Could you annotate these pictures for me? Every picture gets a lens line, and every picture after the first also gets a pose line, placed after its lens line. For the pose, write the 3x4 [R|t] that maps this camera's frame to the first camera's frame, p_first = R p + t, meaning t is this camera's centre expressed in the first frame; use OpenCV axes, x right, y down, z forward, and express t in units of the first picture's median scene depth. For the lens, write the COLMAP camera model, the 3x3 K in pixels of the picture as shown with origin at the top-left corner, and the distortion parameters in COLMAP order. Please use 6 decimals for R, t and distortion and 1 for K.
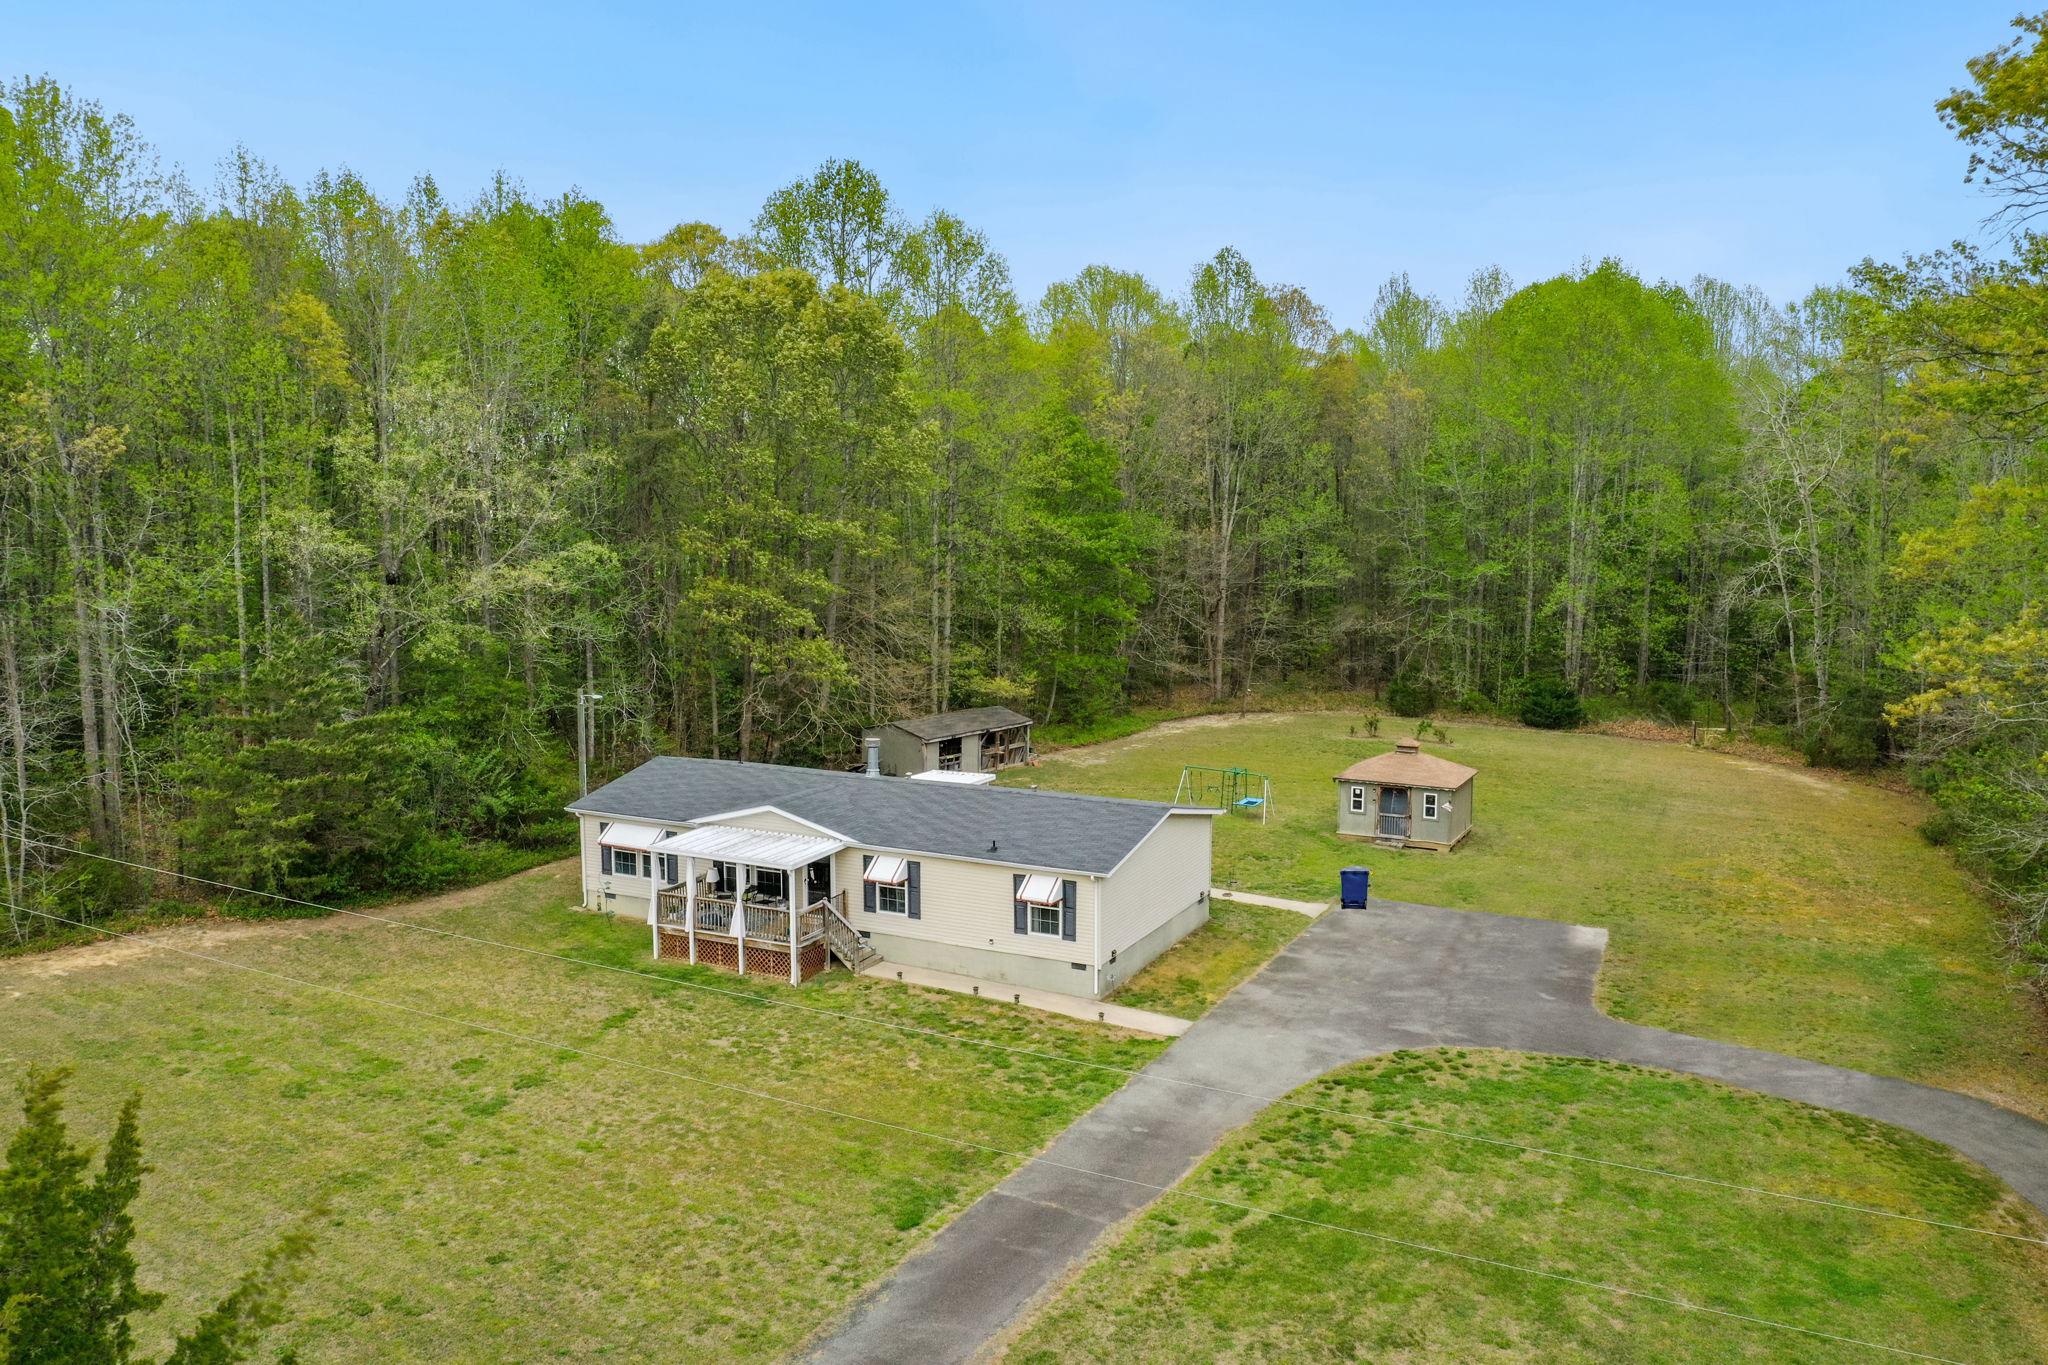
lens RADIAL K [[1600.7, 0, 1025.4], [0, 1600.7, 690.1], [0, 0, 1]] dist [-0.007786, 0.000832]
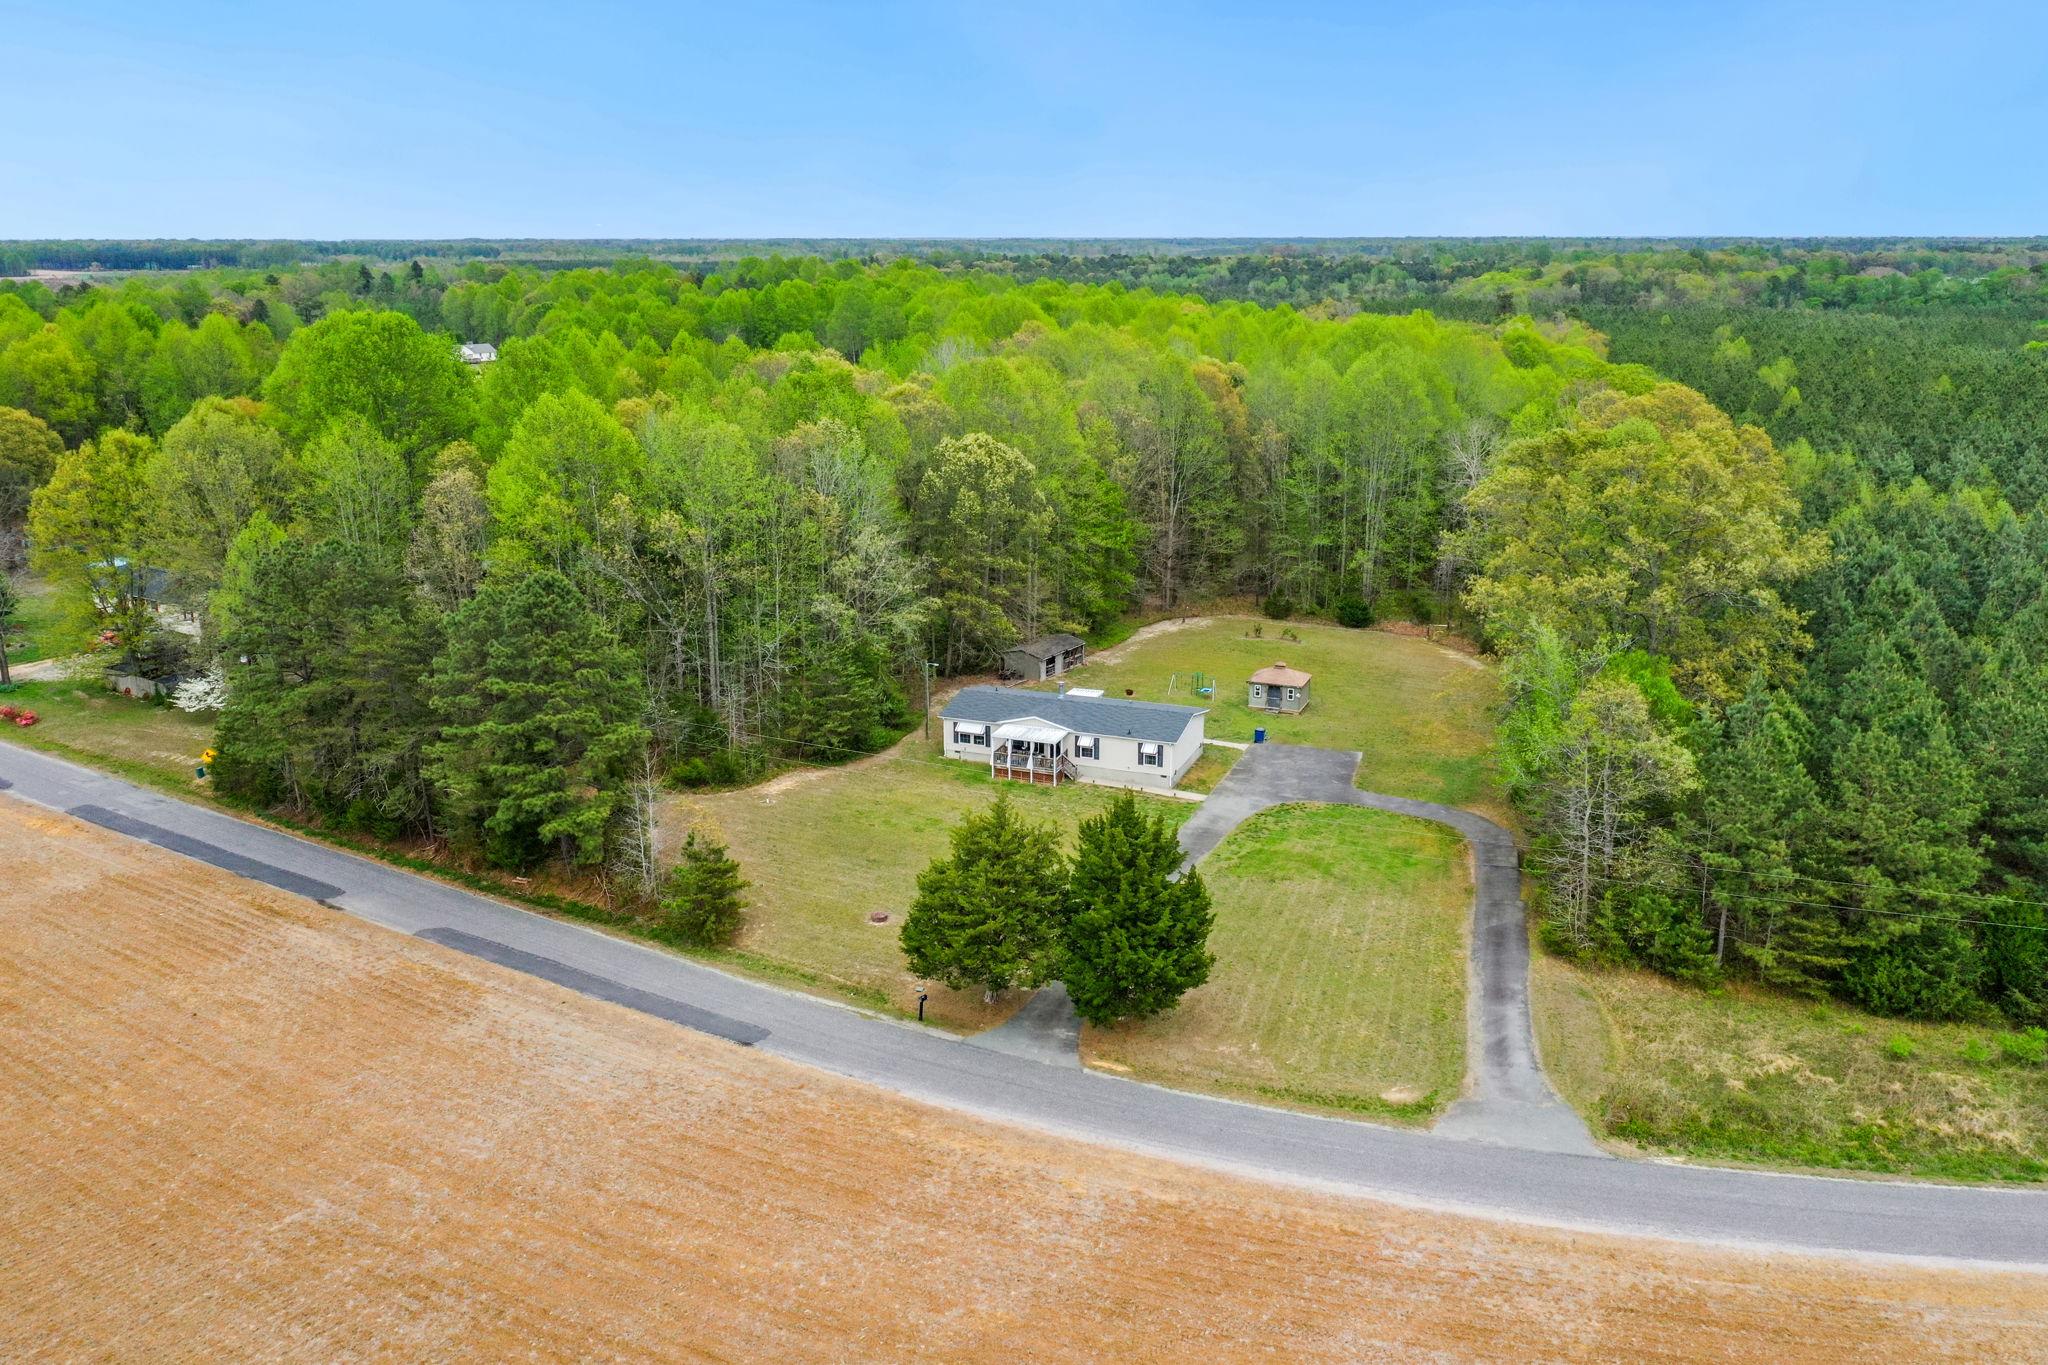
lens RADIAL K [[1600.7, 0, 996.8], [0, 1600.7, 721.4], [0, 0, 1]] dist [-0.007786, 0.000832]
pose [[0.996837, -0.029669, 0.073725, -0.381021], [0.017357, 0.986581, 0.162349, -0.310529], [-0.077552, -0.160556, 0.983975, -1.386762]]
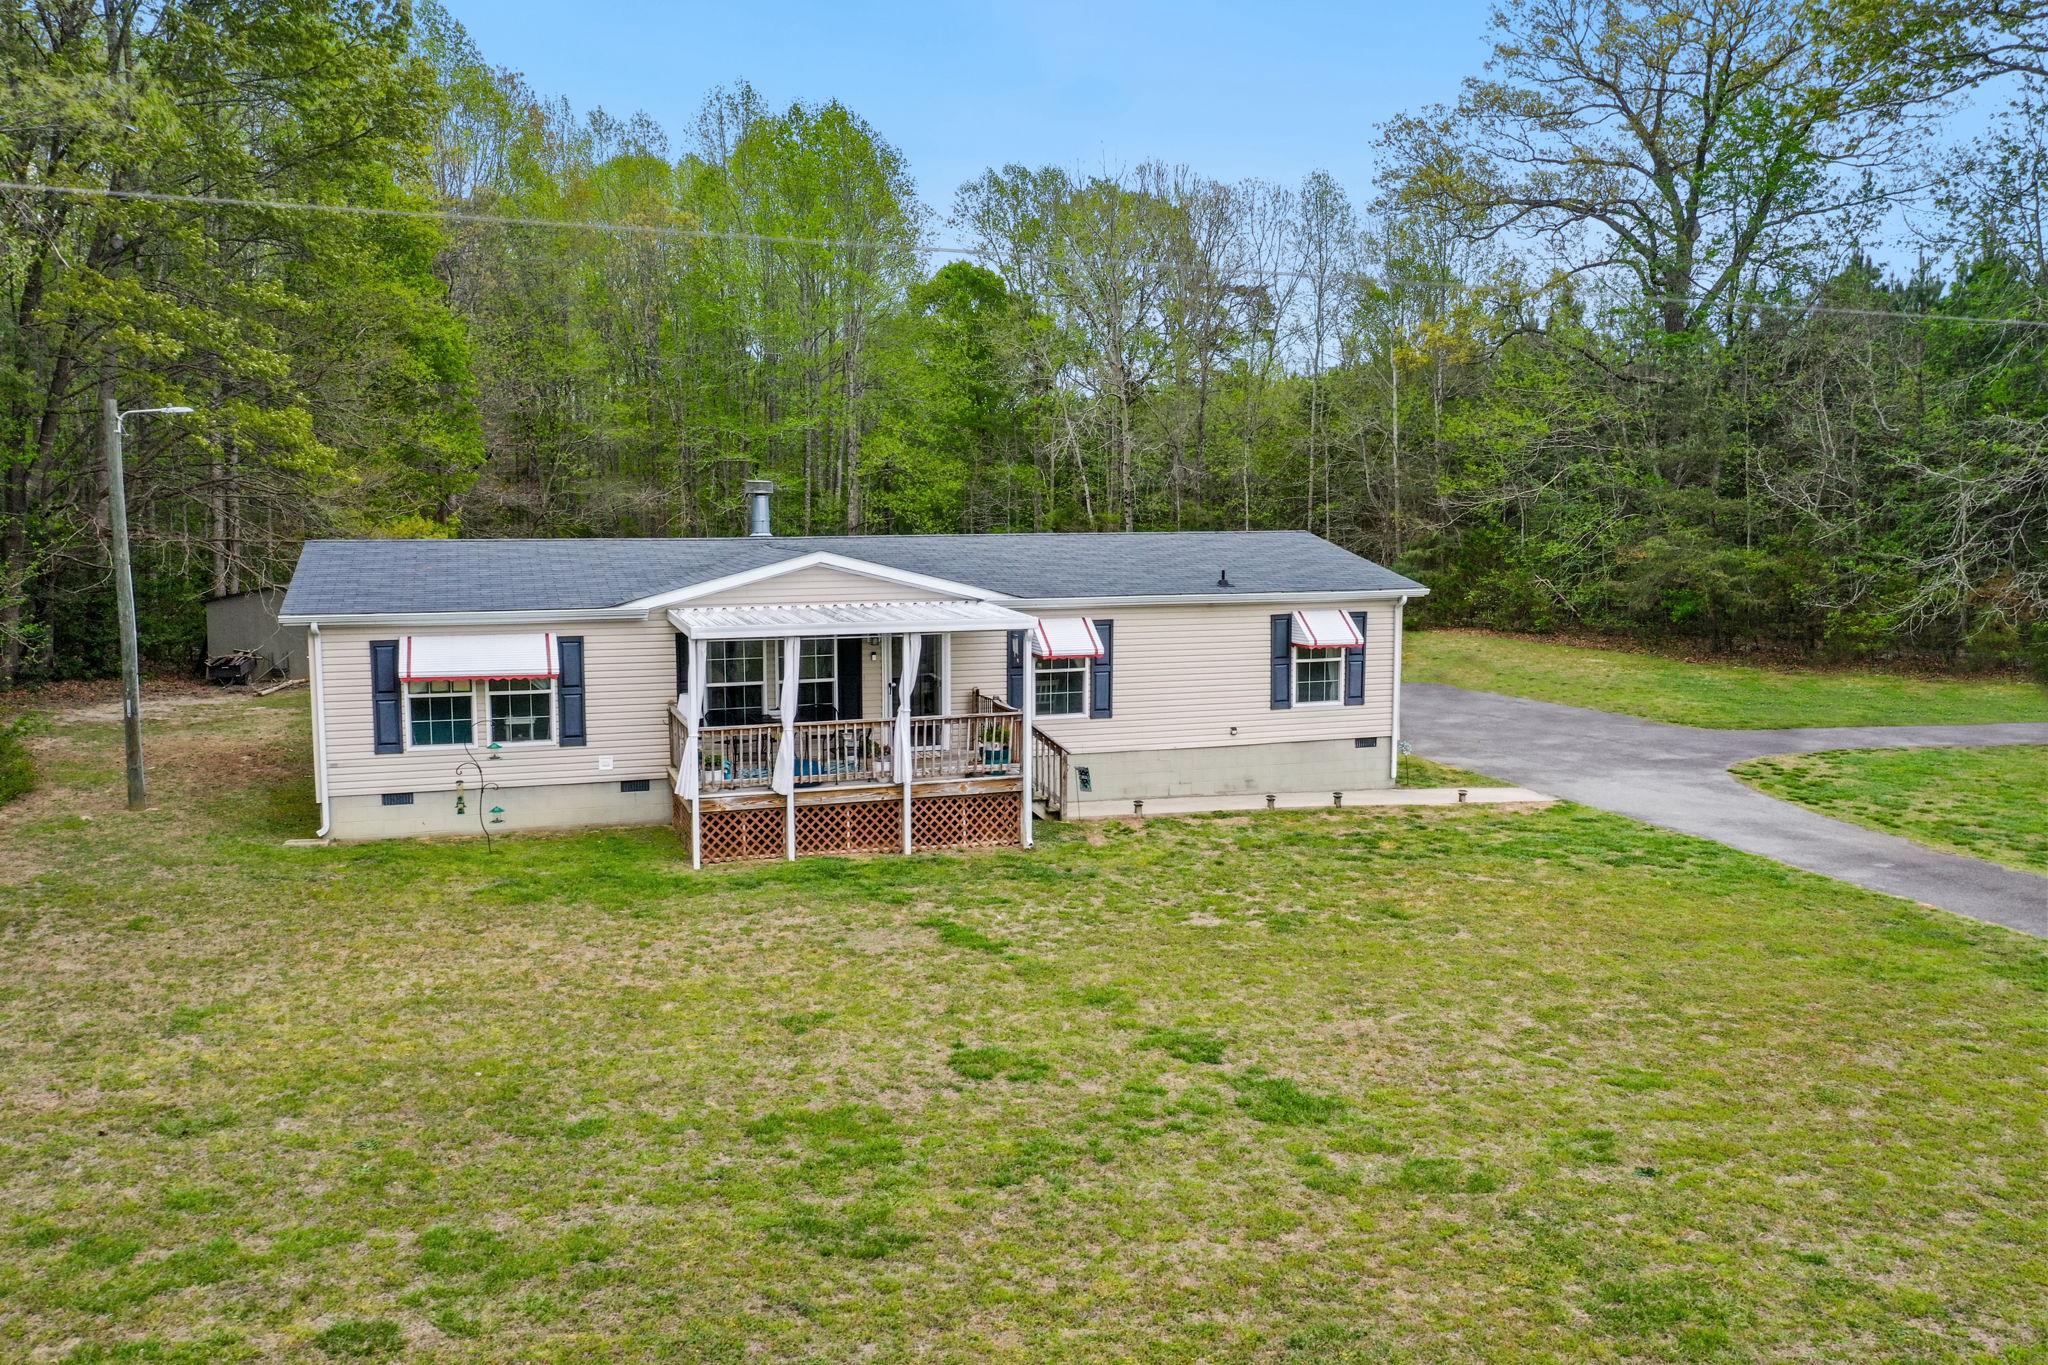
lens RADIAL K [[1600.7, 0, 1028.1], [0, 1600.7, 687.8], [0, 0, 1]] dist [-0.007786, 0.000832]
pose [[0.693899, -0.086241, 0.714889, -0.464902], [0.097309, 0.994926, 0.025571, 0.103520], [-0.713467, 0.051821, 0.698770, 0.549743]]
